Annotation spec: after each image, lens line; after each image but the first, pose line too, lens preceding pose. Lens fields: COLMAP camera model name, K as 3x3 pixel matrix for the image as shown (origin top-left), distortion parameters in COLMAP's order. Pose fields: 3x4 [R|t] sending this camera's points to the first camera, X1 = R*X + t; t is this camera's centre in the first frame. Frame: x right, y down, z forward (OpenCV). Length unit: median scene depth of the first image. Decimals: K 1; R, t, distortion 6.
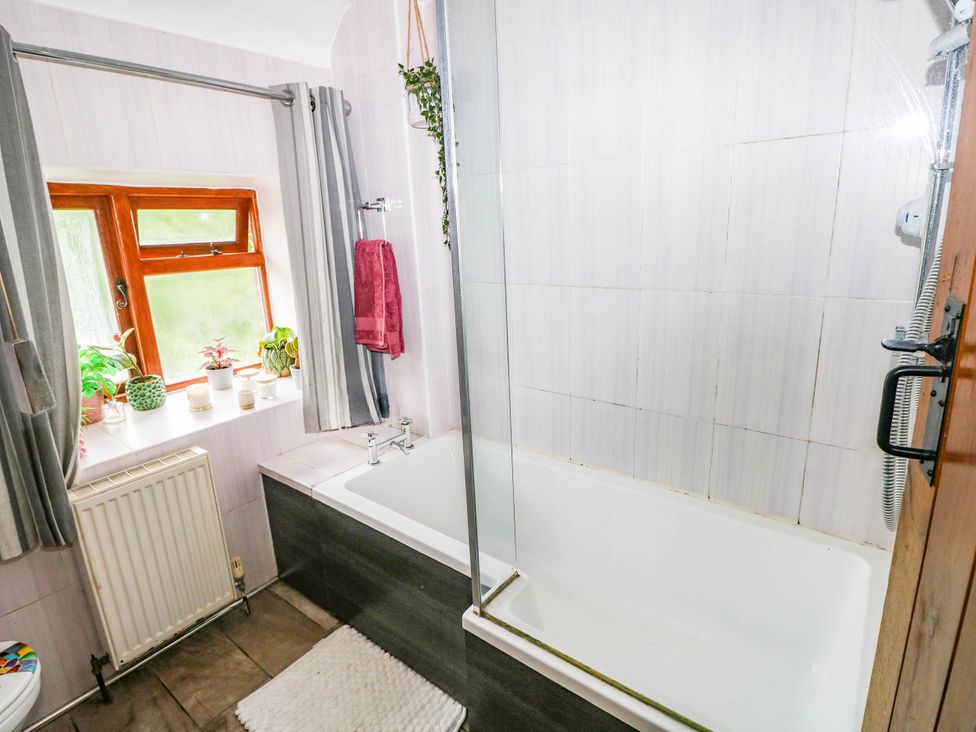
lens RADIAL K [[508.6, 0, 485.6], [0, 508.6, 364.3], [0, 0, 1]] dist [0.003022, -0.014621]
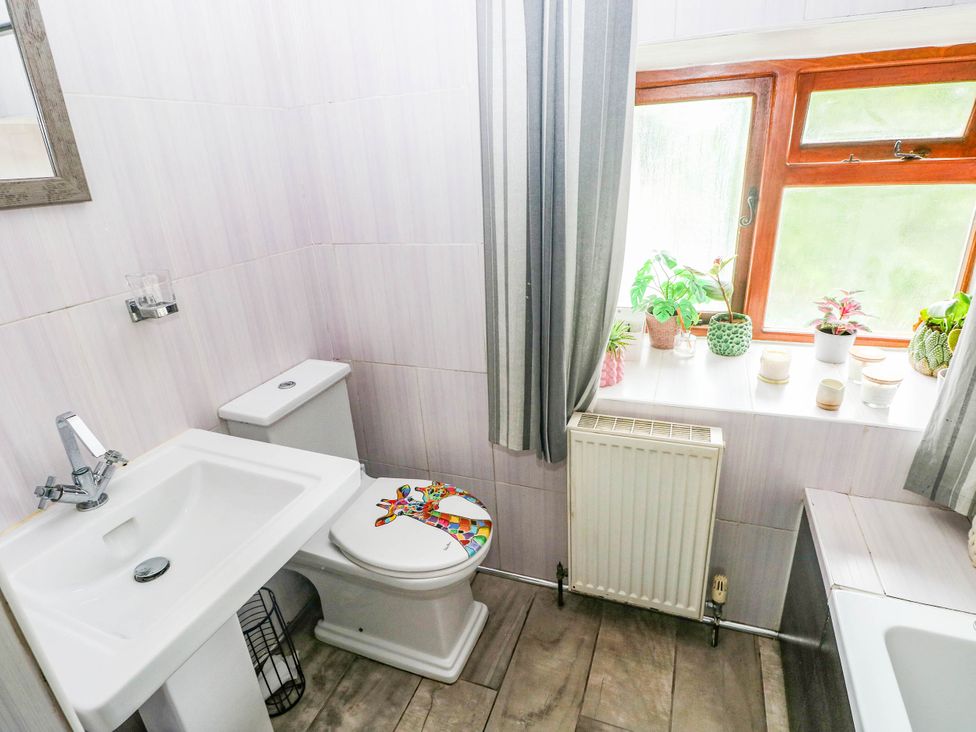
lens RADIAL K [[522.0, 0, 487.1], [0, 522.0, 354.8], [0, 0, 1]] dist [0.004771, -0.016185]
pose [[0.273651, 0.368325, -0.888511, -0.014678], [-0.199283, 0.925439, 0.322256, -0.109774], [0.940958, 0.088880, 0.326648, 0.369213]]
